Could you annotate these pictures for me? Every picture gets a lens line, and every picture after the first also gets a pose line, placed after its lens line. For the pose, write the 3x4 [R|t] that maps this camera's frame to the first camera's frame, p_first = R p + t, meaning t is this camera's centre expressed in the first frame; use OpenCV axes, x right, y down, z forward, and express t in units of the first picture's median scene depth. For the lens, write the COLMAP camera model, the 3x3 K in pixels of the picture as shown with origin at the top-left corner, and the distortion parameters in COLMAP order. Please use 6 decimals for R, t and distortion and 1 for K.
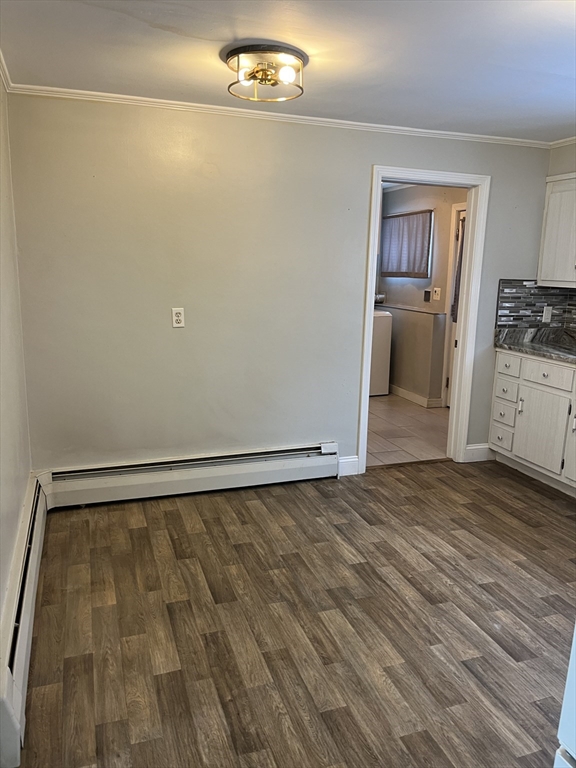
lens RADIAL K [[580.5, 0, 290.7], [0, 580.5, 382.8], [0, 0, 1]] dist [0.010770, -0.027958]
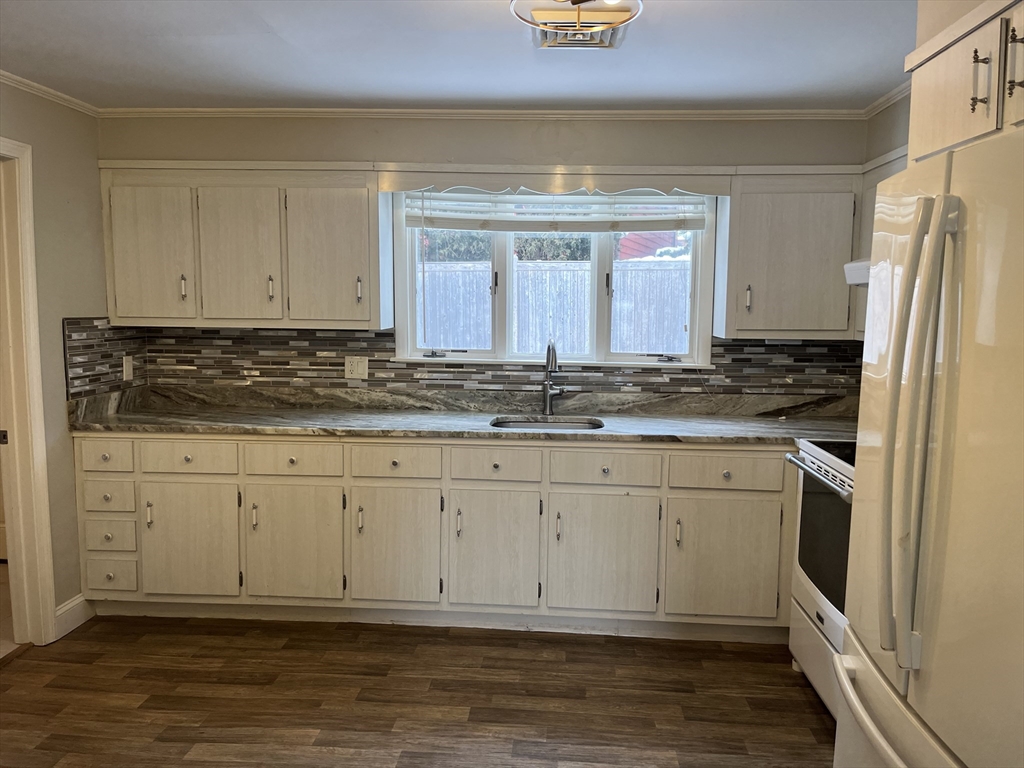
lens RADIAL K [[774.0, 0, 517.0], [0, 774.0, 382.7], [0, 0, 1]] dist [0.010770, -0.027958]
pose [[0.390283, -0.116108, 0.913344, -0.193611], [0.186618, 0.981401, 0.045015, -0.061782], [-0.901584, 0.152878, 0.404692, 0.266144]]
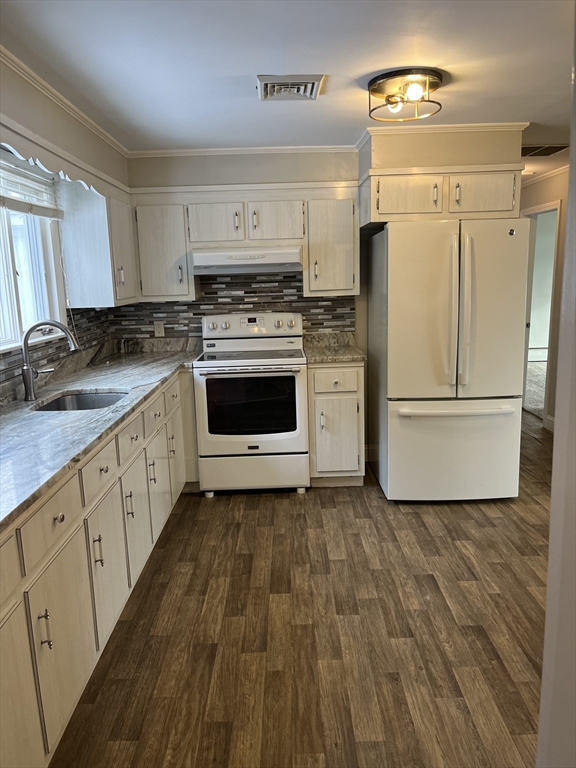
lens RADIAL K [[580.5, 0, 287.4], [0, 580.5, 378.3], [0, 0, 1]] dist [0.010770, -0.027958]
pose [[-0.941706, -0.050251, 0.332662, 0.150523], [0.083019, 0.923498, 0.374513, -0.227552], [-0.326032, 0.380299, -0.865492, 1.083317]]
